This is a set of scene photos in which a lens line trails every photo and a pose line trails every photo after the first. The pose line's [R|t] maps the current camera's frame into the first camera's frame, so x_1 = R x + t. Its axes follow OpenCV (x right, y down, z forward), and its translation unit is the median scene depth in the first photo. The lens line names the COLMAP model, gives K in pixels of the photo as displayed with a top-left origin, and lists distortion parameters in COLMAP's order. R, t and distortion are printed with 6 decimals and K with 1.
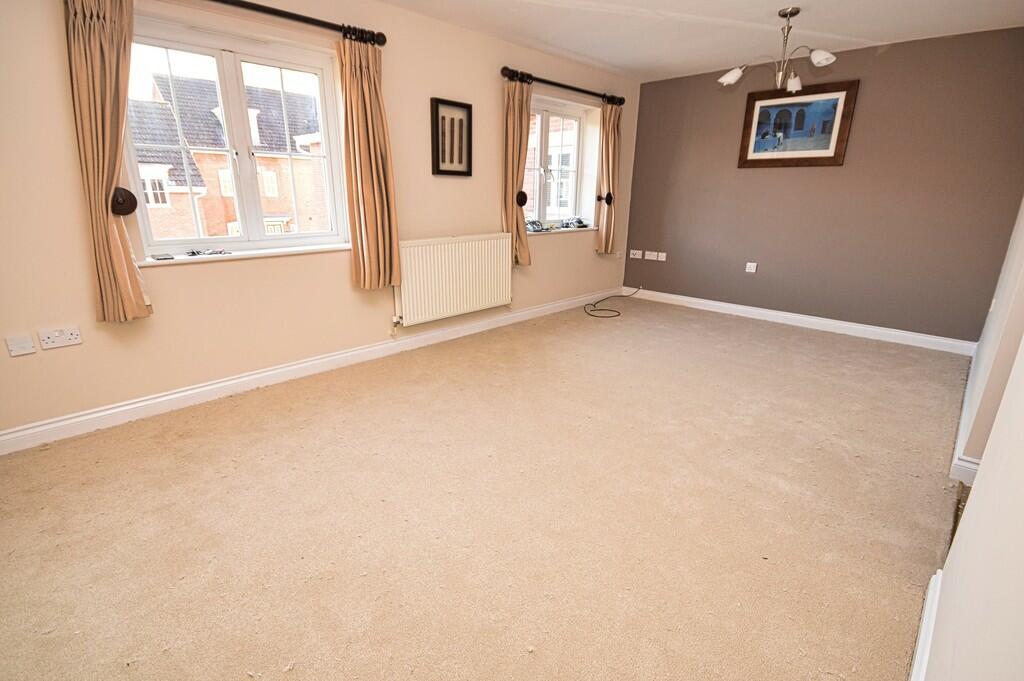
lens RADIAL K [[473.3, 0, 504.8], [0, 473.3, 343.1], [0, 0, 1]] dist [0.002057, -0.000473]
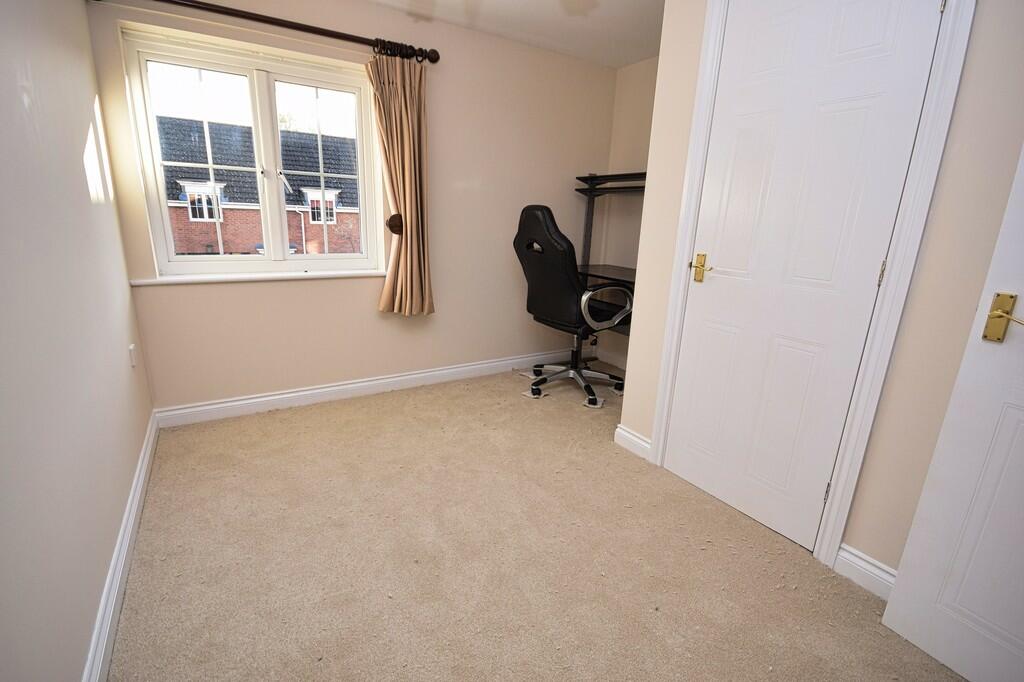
lens RADIAL K [[473.3, 0, 504.8], [0, 473.3, 343.6], [0, 0, 1]] dist [0.002057, -0.000473]
pose [[0.971263, 0.080210, -0.224088, 0.163138], [-0.091135, 0.995081, -0.038828, -0.051576], [0.219871, 0.058134, 0.973795, 0.163907]]
